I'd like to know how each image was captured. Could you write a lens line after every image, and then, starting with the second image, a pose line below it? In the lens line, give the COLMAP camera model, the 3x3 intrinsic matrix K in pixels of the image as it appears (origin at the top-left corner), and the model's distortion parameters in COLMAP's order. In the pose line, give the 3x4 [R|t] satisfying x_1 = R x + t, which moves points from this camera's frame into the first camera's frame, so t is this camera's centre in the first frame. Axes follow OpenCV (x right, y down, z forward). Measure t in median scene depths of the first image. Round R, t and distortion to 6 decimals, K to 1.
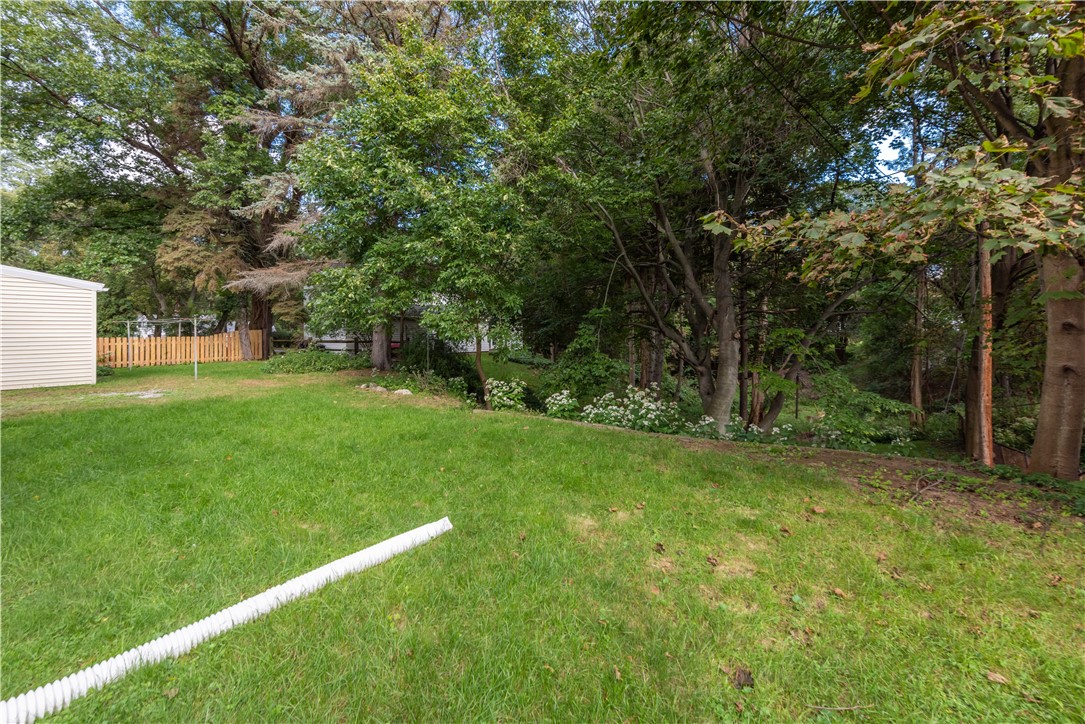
lens RADIAL K [[498.2, 0, 541.6], [0, 498.2, 358.9], [0, 0, 1]] dist [-0.000142, -0.000047]
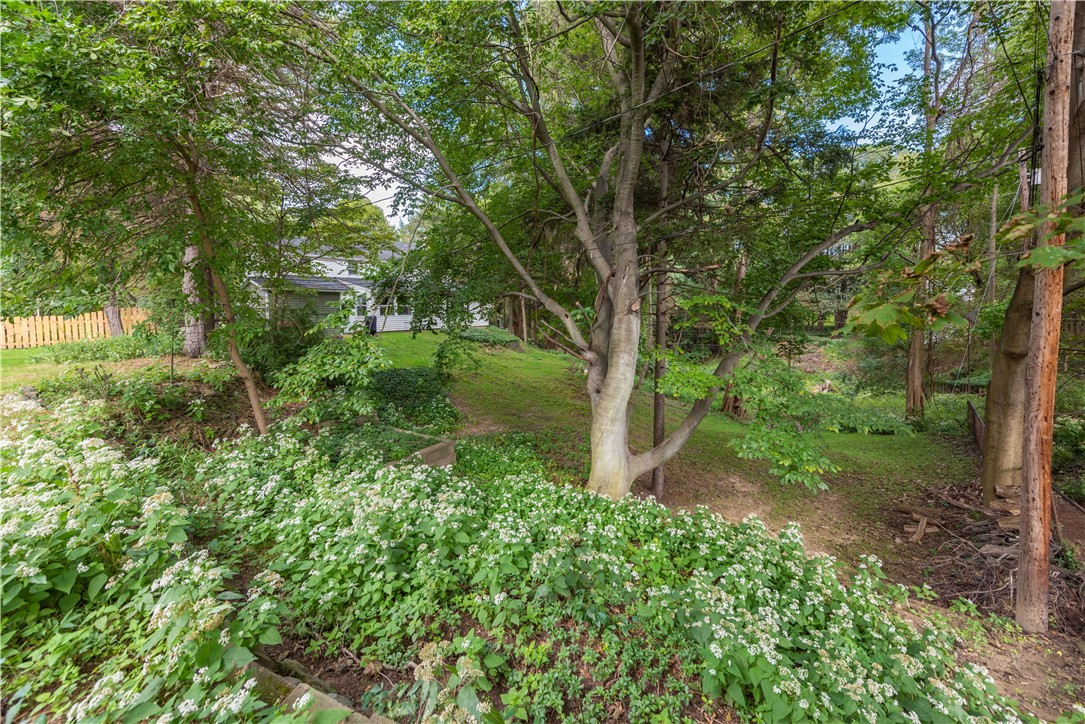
lens RADIAL K [[441.0, 0, 542.7], [0, 441.0, 361.0], [0, 0, 1]] dist [0.002146, -0.000018]
pose [[0.997802, -0.003411, -0.066183, 0.301148], [0.007792, 0.997785, 0.066062, -0.014180], [0.065811, -0.066432, 0.995618, 0.379522]]
